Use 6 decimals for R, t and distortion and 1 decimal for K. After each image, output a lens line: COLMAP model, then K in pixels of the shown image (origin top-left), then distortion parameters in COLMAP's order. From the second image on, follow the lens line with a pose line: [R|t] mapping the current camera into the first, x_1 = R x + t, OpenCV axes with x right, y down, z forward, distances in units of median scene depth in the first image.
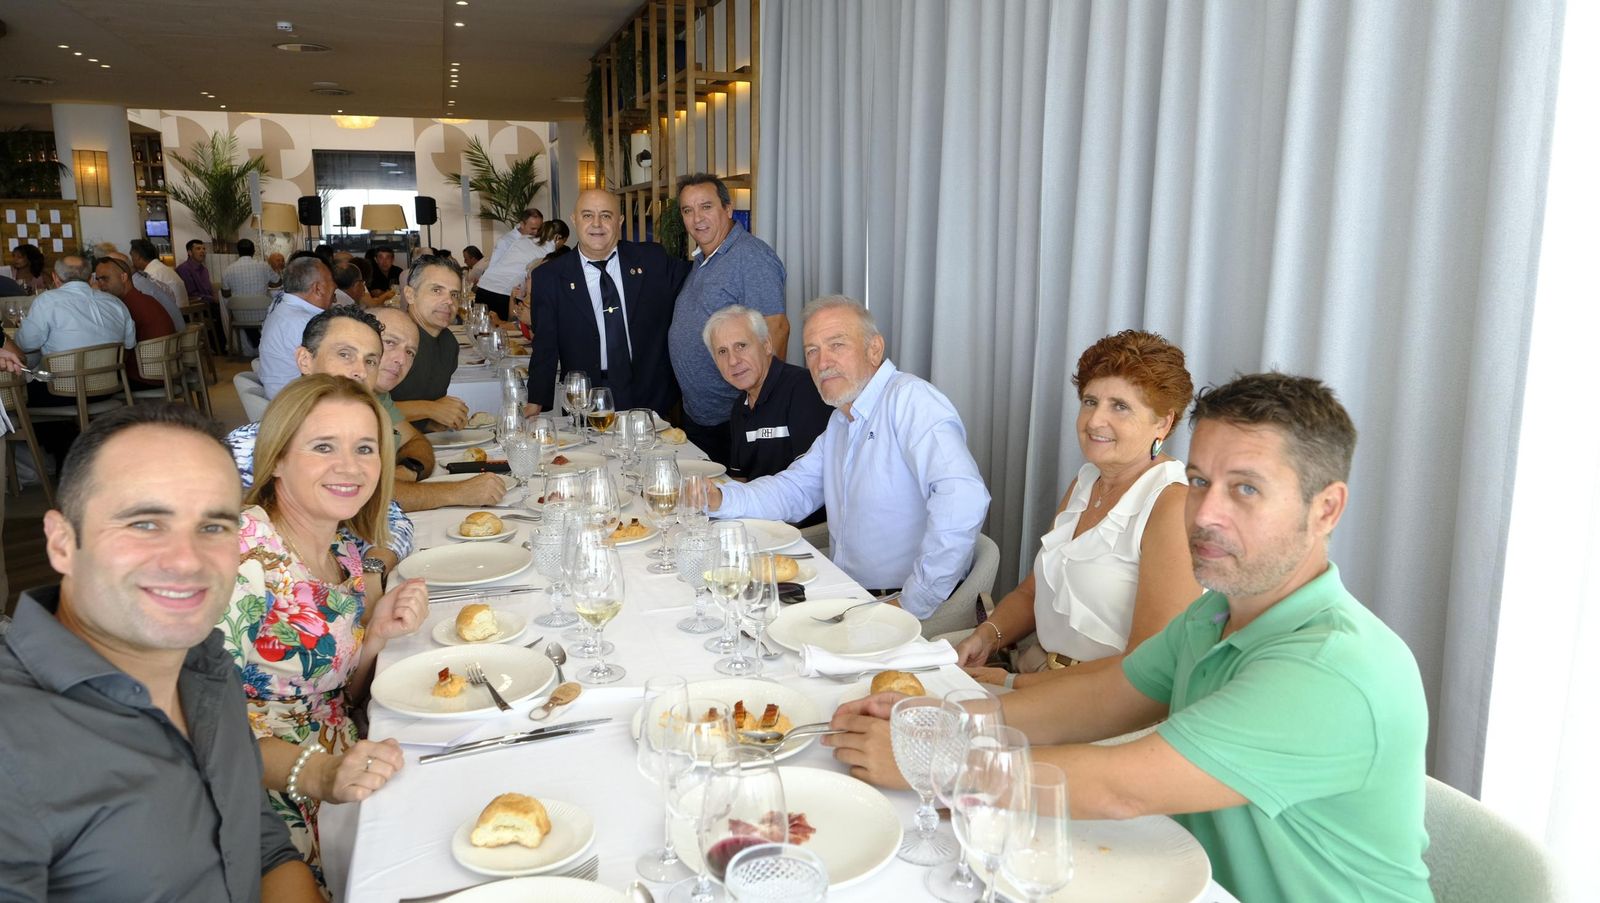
lens RADIAL K [[1110.7, 0, 804.1], [0, 1110.7, 456.5], [0, 0, 1]] dist [-0.022350, 0.016828]
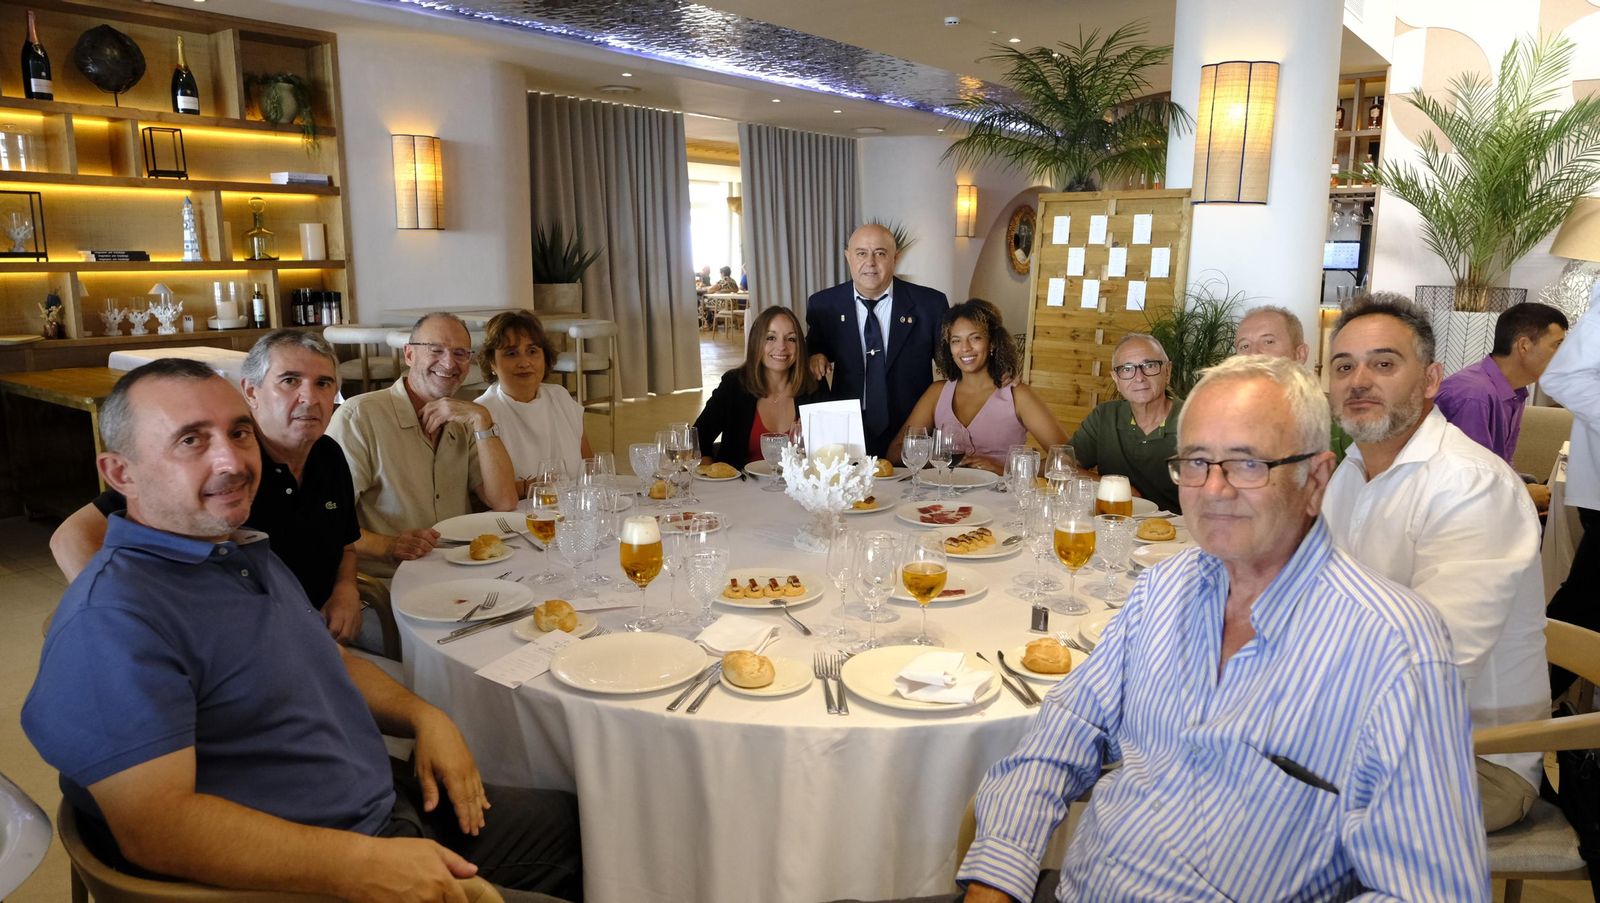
lens RADIAL K [[1068.4, 0, 816.3], [0, 1068.4, 449.3], [0, 0, 1]] dist [-0.003598, -0.000660]
pose [[0.579718, 0.146159, -0.801601, -0.319320], [-0.163750, 0.984608, 0.061104, -0.108353], [0.798194, 0.095839, 0.594728, 0.518762]]
